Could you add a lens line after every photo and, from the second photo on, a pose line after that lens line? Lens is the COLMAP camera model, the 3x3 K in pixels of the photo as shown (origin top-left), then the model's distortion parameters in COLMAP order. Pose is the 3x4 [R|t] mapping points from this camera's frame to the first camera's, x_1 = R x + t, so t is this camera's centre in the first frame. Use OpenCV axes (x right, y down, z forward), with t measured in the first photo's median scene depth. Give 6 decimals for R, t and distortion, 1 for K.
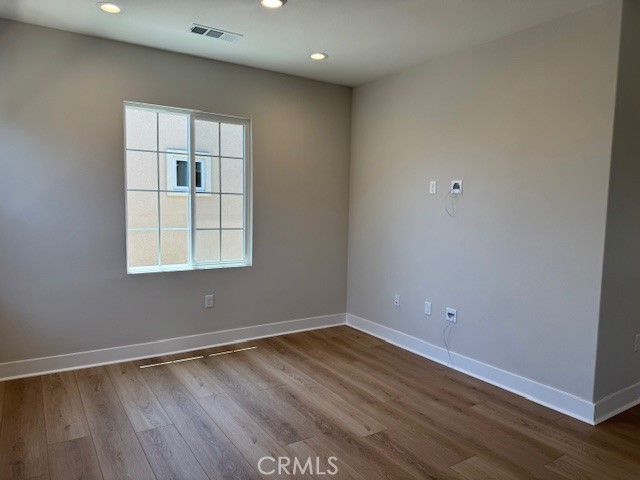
lens RADIAL K [[453.4, 0, 317.4], [0, 453.4, 240.9], [0, 0, 1]] dist [0.042978, 0.000275]
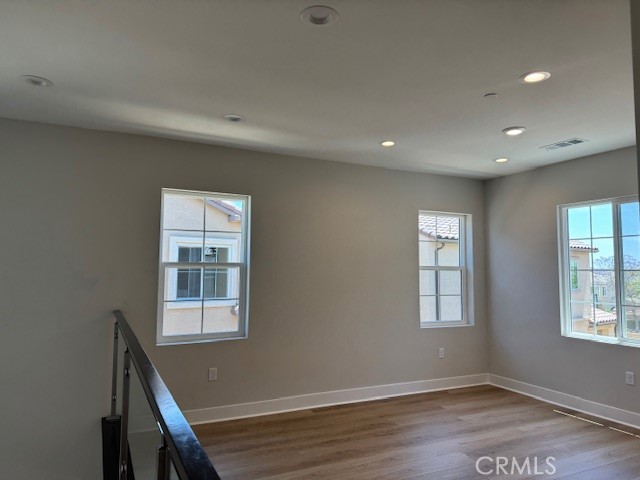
lens RADIAL K [[453.4, 0, 319.8], [0, 453.4, 238.6], [0, 0, 1]] dist [0.042978, 0.000275]
pose [[-0.093457, -0.091765, -0.991385, 1.031217], [-0.079689, 0.993238, -0.084425, -0.039781], [0.992429, 0.071113, -0.100138, 0.466848]]
